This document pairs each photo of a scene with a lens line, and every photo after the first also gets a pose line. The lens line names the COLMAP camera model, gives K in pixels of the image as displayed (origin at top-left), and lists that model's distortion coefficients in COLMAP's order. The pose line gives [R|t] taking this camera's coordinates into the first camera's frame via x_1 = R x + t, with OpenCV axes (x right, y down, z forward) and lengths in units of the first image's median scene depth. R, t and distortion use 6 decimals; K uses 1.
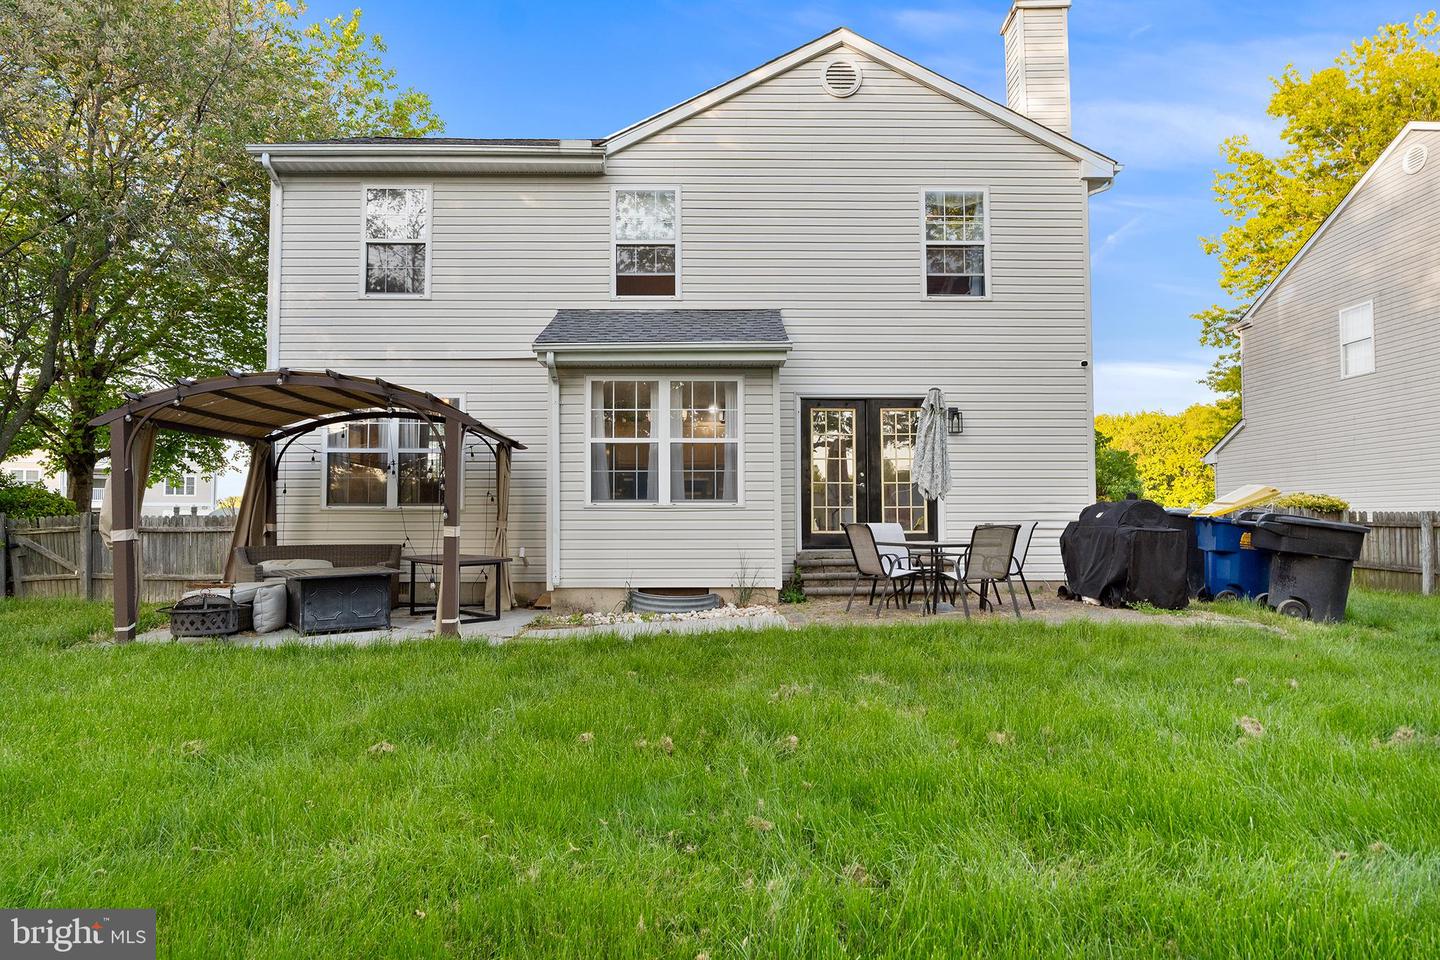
lens RADIAL K [[862.3, 0, 721.6], [0, 862.3, 472.0], [0, 0, 1]] dist [-0.004673, -0.000380]
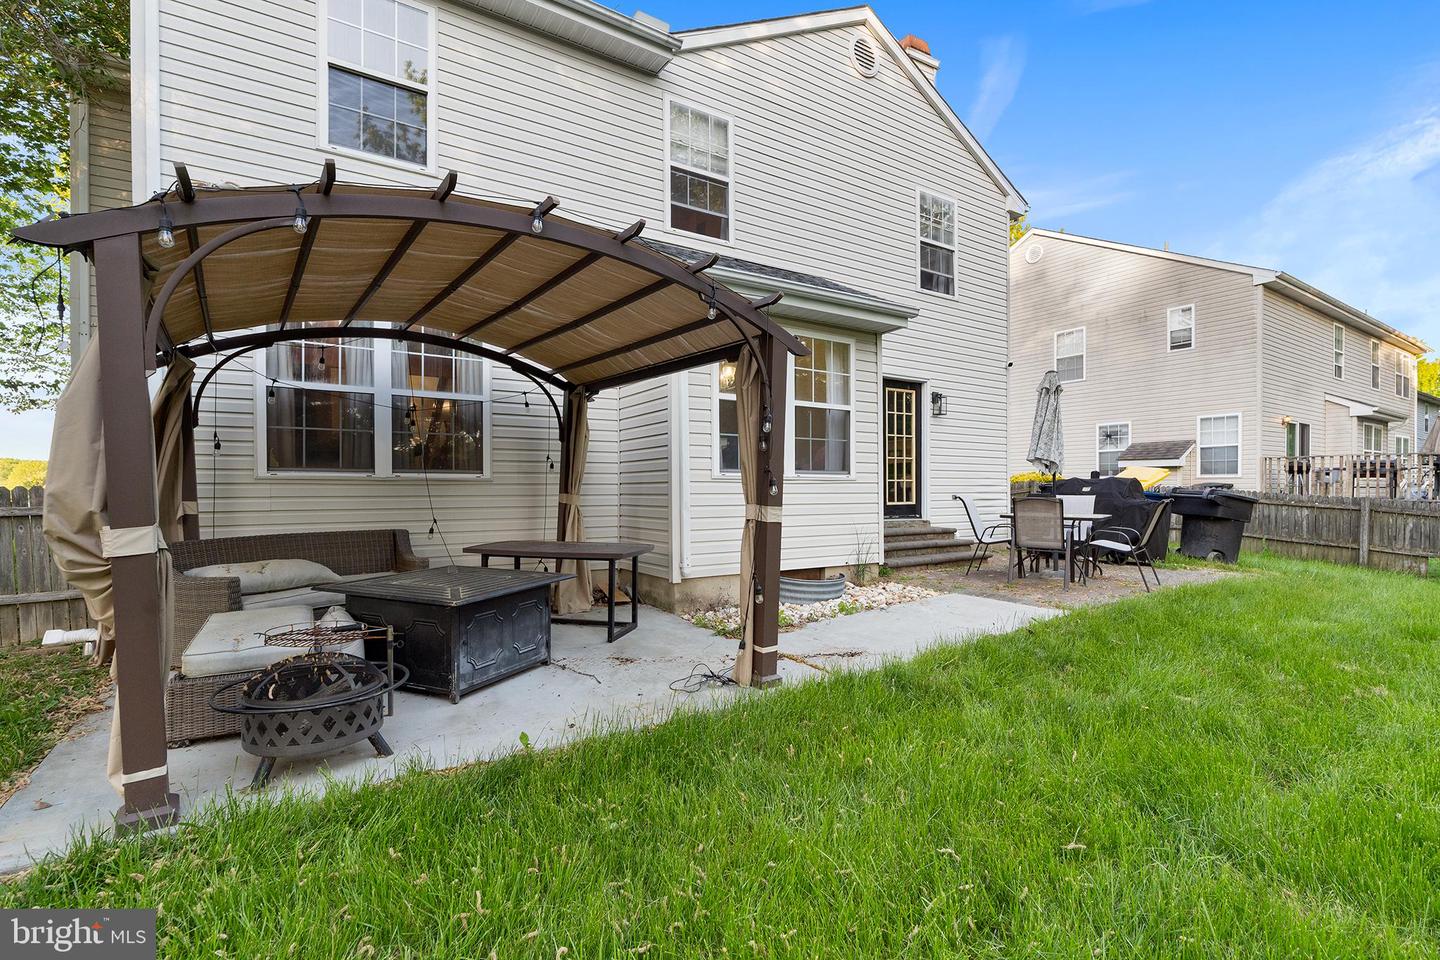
lens RADIAL K [[667.0, 0, 719.4], [0, 667.0, 495.4], [0, 0, 1]] dist [-0.015276, -0.000256]
pose [[0.844944, -0.003315, 0.534845, -0.434105], [-0.031562, 0.997929, 0.056048, 0.019369], [-0.533923, -0.064238, 0.843089, 0.412825]]
